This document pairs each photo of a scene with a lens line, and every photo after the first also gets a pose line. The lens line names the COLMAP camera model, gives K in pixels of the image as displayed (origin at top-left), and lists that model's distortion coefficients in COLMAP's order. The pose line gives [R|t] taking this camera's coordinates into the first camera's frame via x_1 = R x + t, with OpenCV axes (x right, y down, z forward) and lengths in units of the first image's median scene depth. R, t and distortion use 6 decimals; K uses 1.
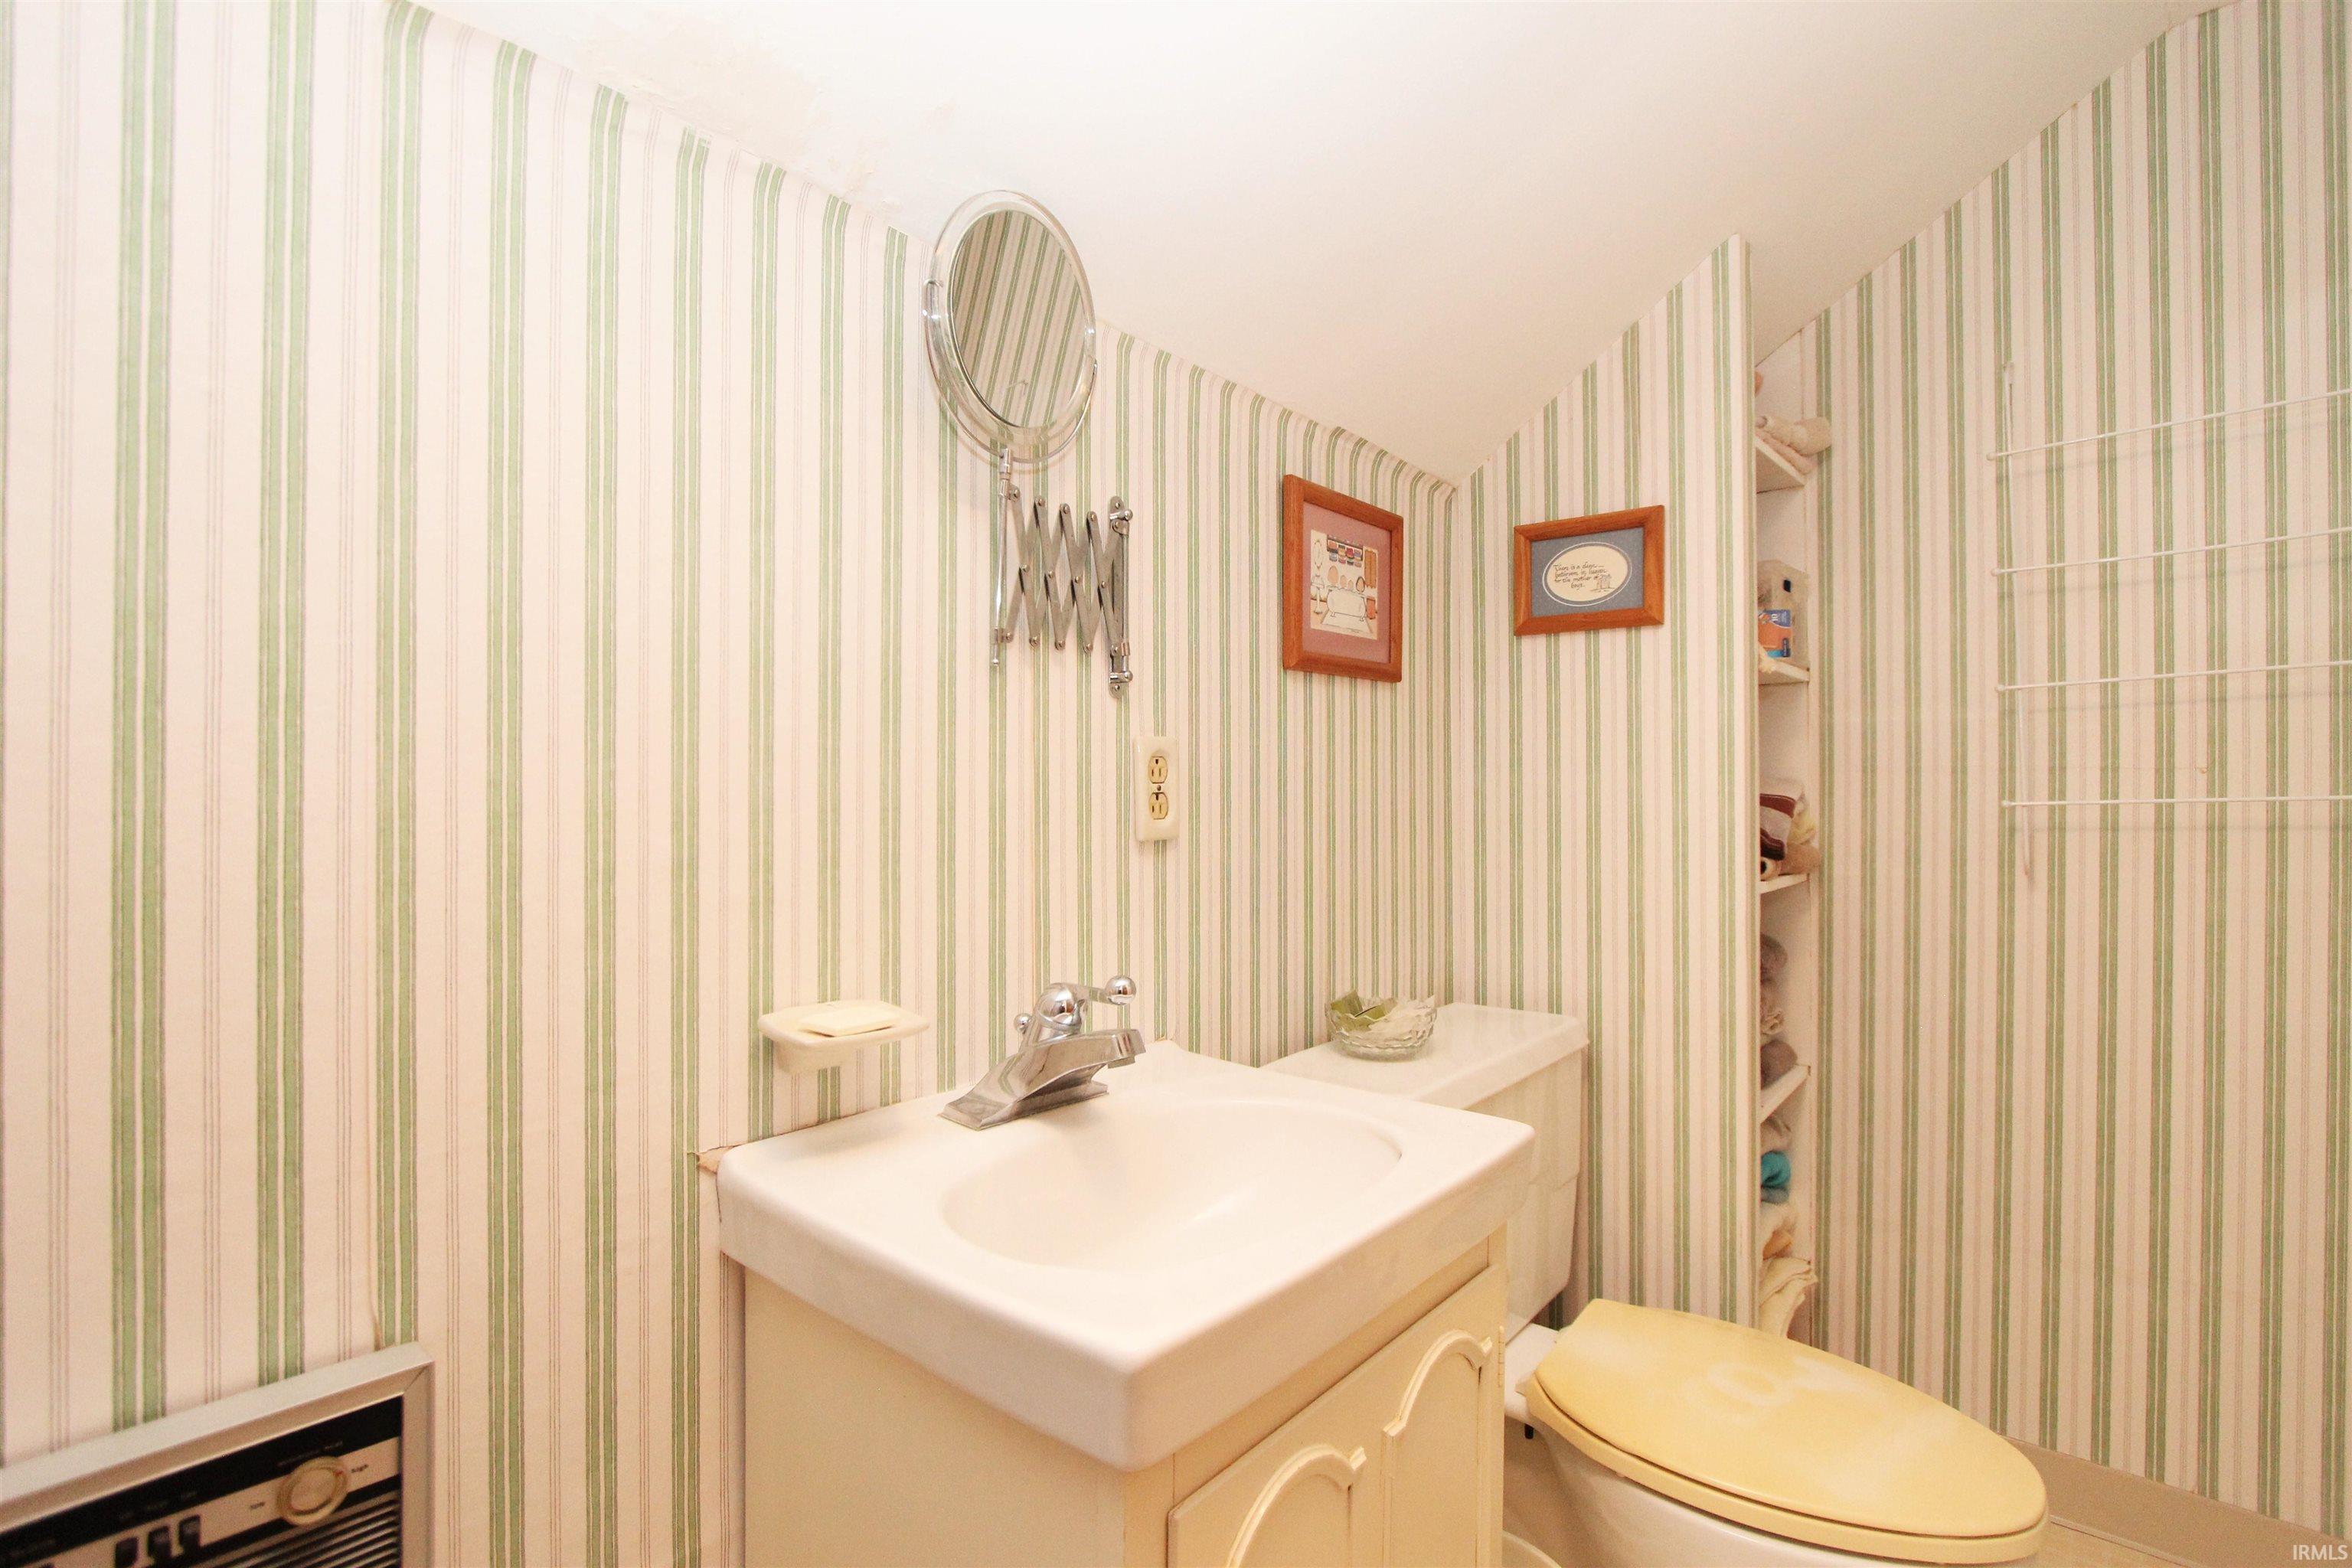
lens RADIAL K [[1080.8, 0, 1180.4], [0, 1080.8, 778.5], [0, 0, 1]] dist [-0.018897, 0.005175]
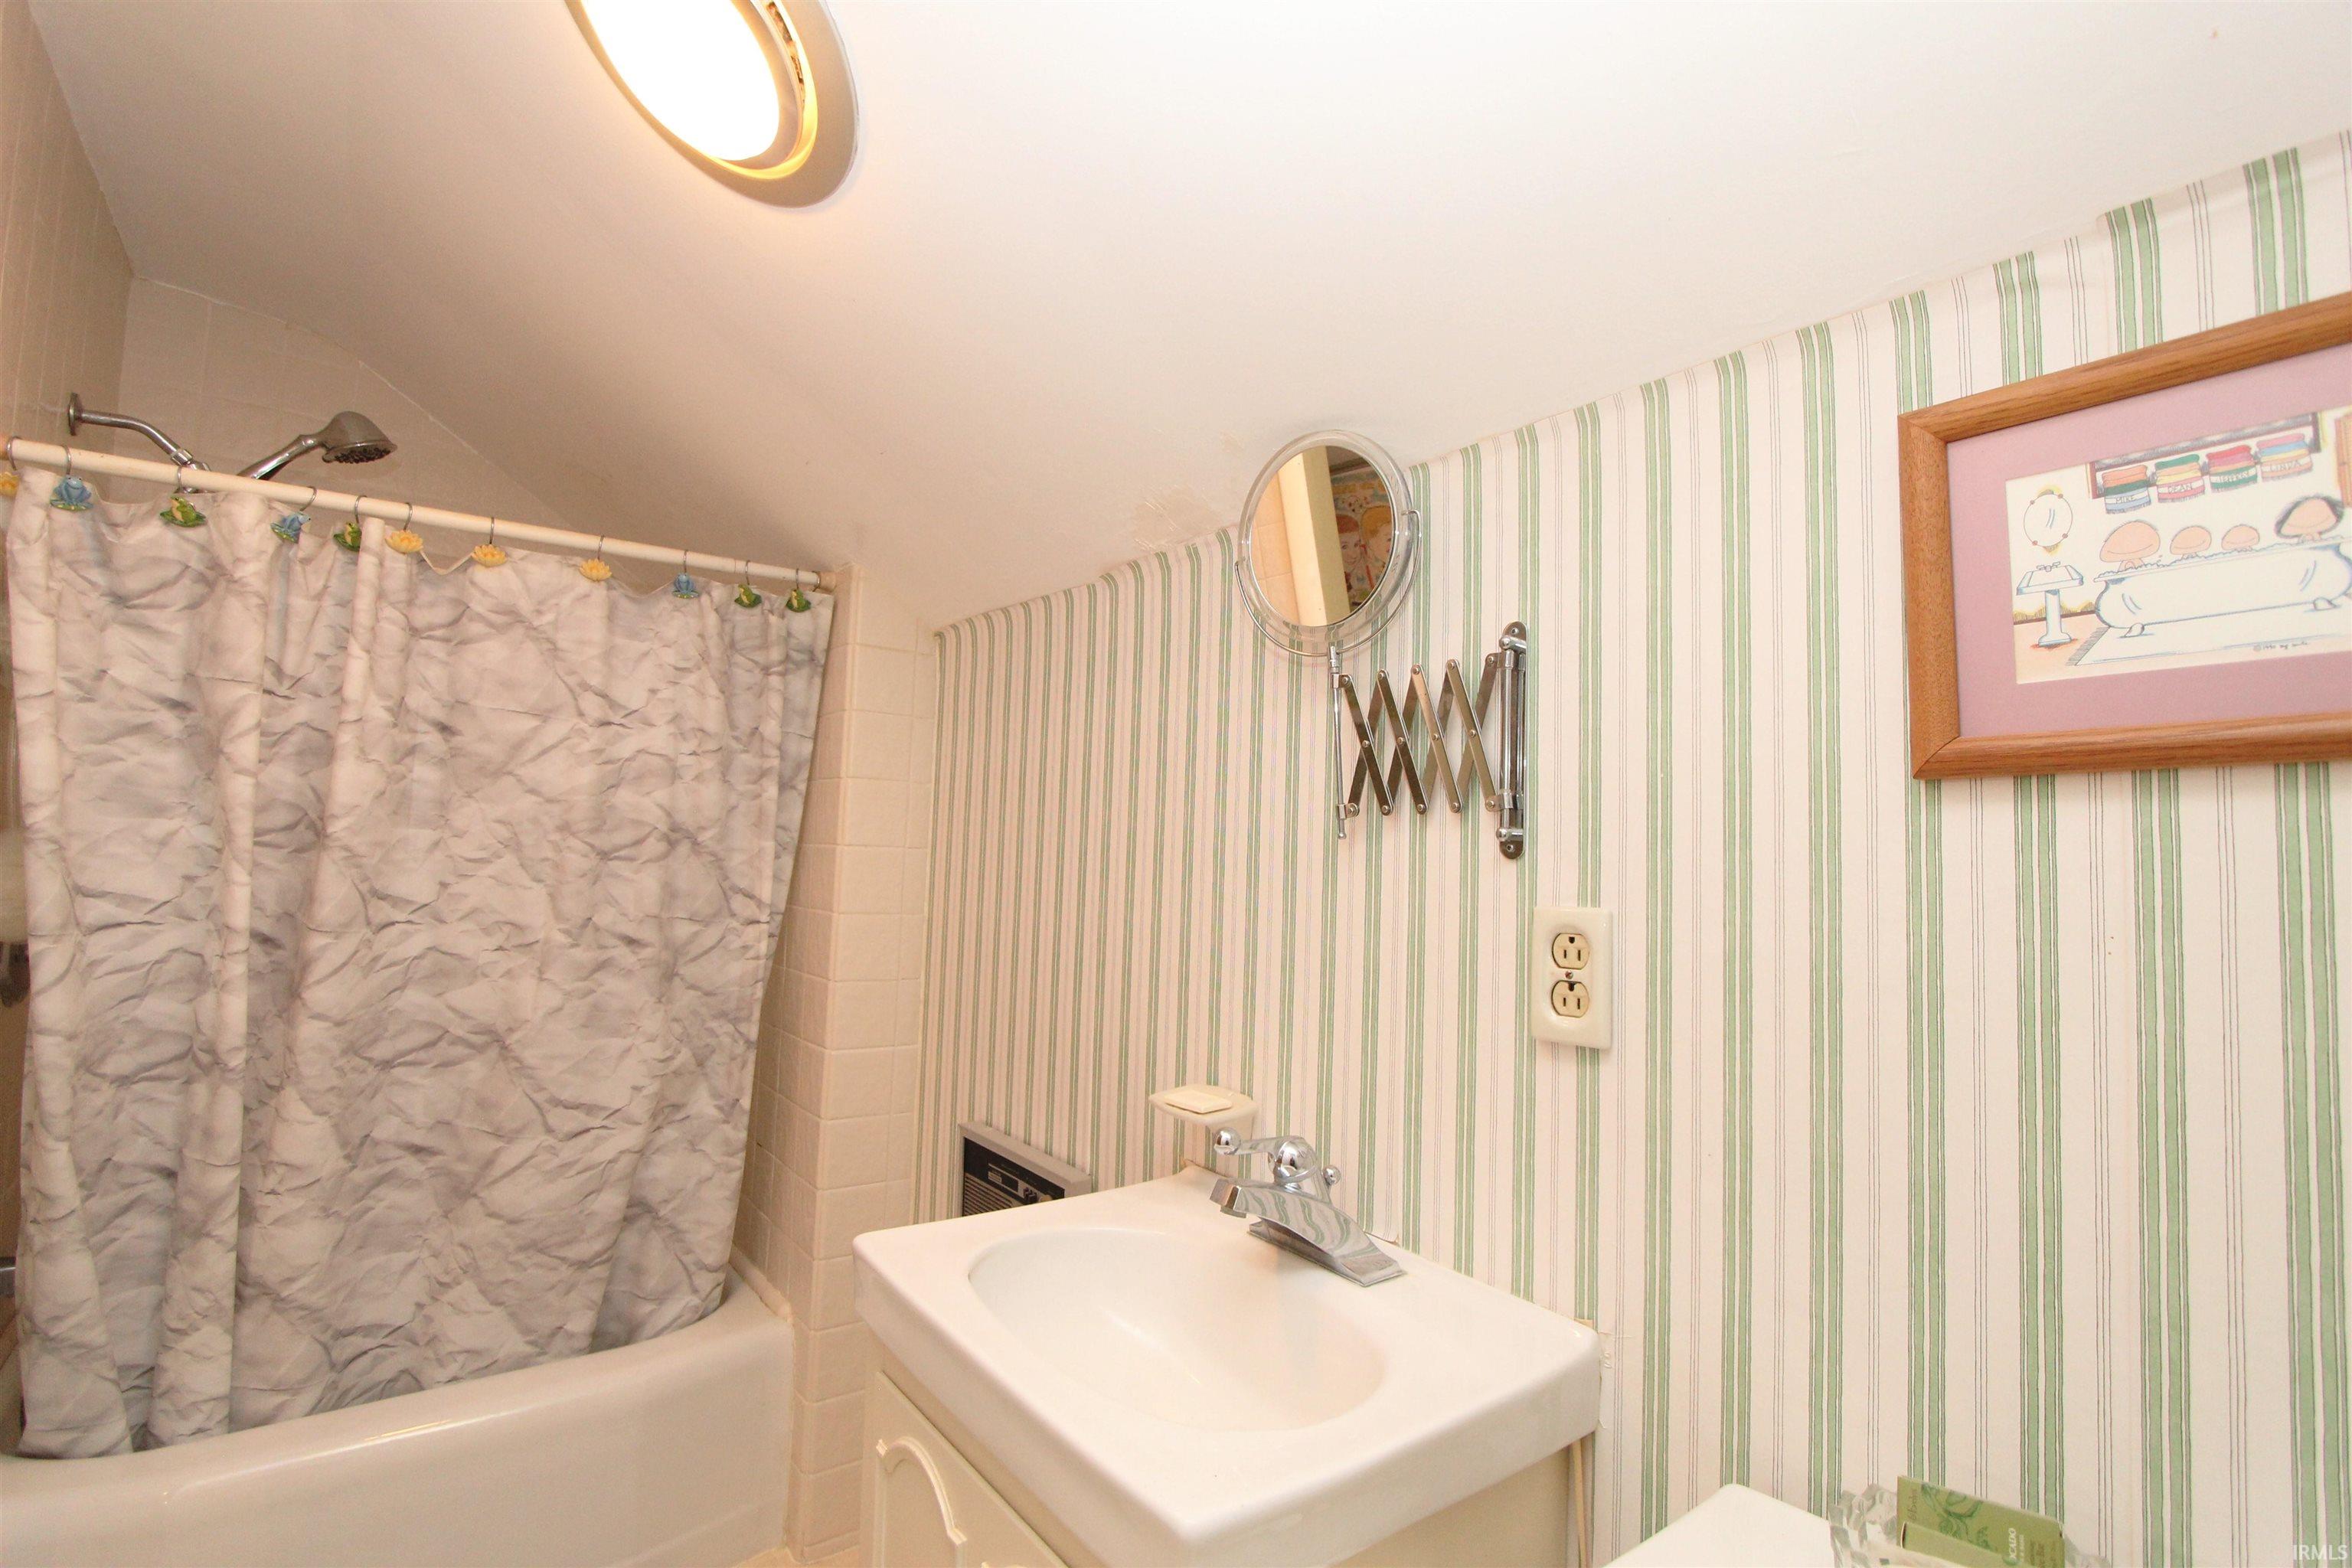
lens RADIAL K [[1080.8, 0, 1179.4], [0, 1080.8, 794.9], [0, 0, 1]] dist [-0.018897, 0.005175]
pose [[-0.213257, -0.064948, -0.974835, 0.670829], [-0.022739, 0.997848, -0.061507, -0.055655], [0.976732, 0.009050, -0.214274, 0.763547]]
